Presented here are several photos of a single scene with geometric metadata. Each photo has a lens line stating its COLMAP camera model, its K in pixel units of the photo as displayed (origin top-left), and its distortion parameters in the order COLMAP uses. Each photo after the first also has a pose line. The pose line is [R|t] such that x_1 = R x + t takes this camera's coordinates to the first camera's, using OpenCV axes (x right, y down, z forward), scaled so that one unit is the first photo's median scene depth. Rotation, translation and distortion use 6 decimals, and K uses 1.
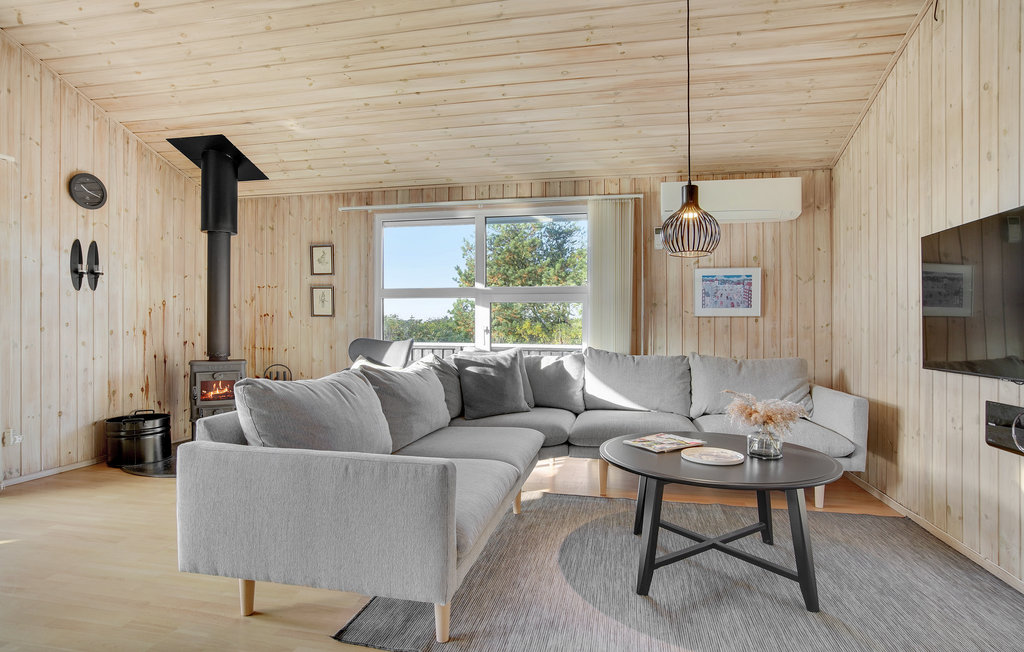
lens RADIAL K [[532.1, 0, 518.2], [0, 532.1, 325.0], [0, 0, 1]] dist [-0.030246, 0.008751]
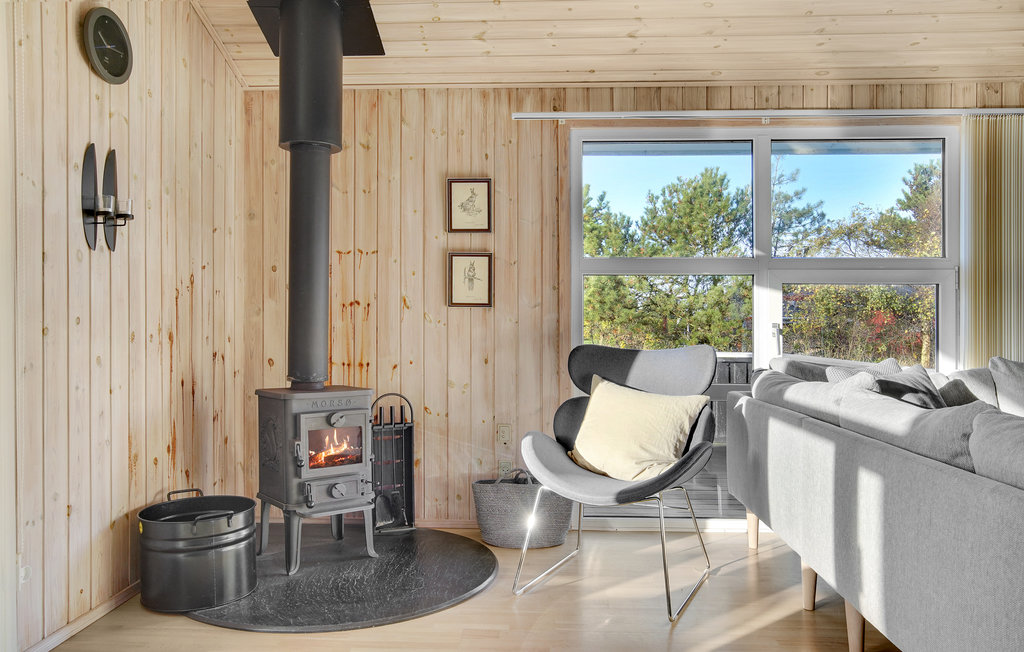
lens RADIAL K [[754.1, 0, 521.2], [0, 754.1, 309.8], [0, 0, 1]] dist [-0.012084, -0.003833]
pose [[0.988079, 0.002155, 0.153935, -0.478974], [0.000015, 0.999901, -0.014091, -0.001119], [-0.153950, 0.013925, 0.987980, 0.223081]]
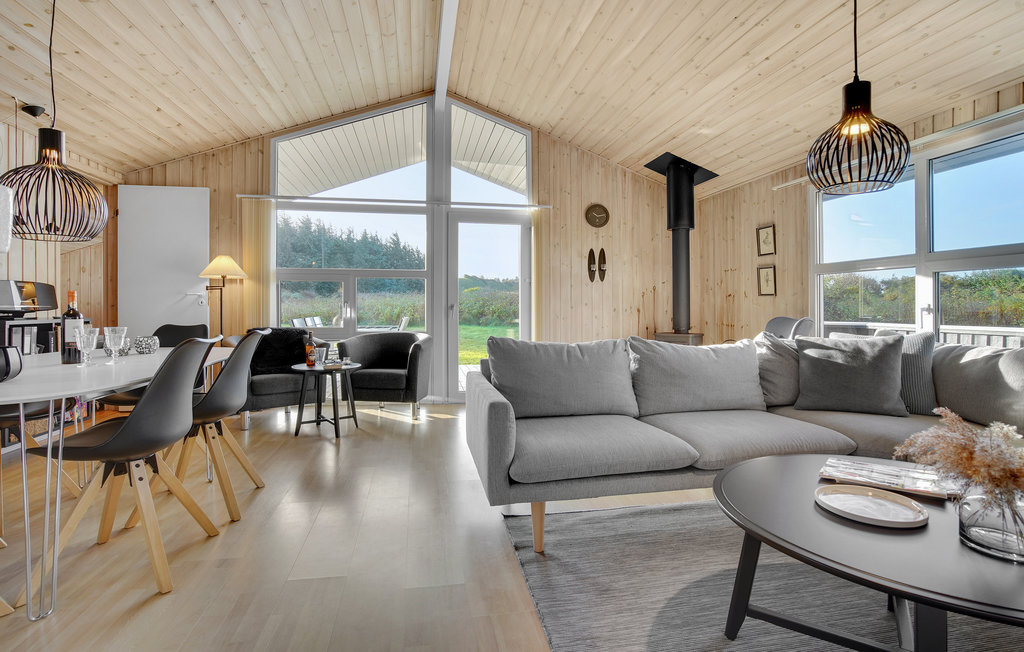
lens RADIAL K [[506.1, 0, 518.3], [0, 506.1, 304.4], [0, 0, 1]] dist [-0.020984, 0.003577]
pose [[0.392573, -0.007028, -0.919694, 0.371576], [0.003602, 0.999975, -0.006104, 0.006119], [0.919714, -0.000916, 0.392589, 0.188542]]
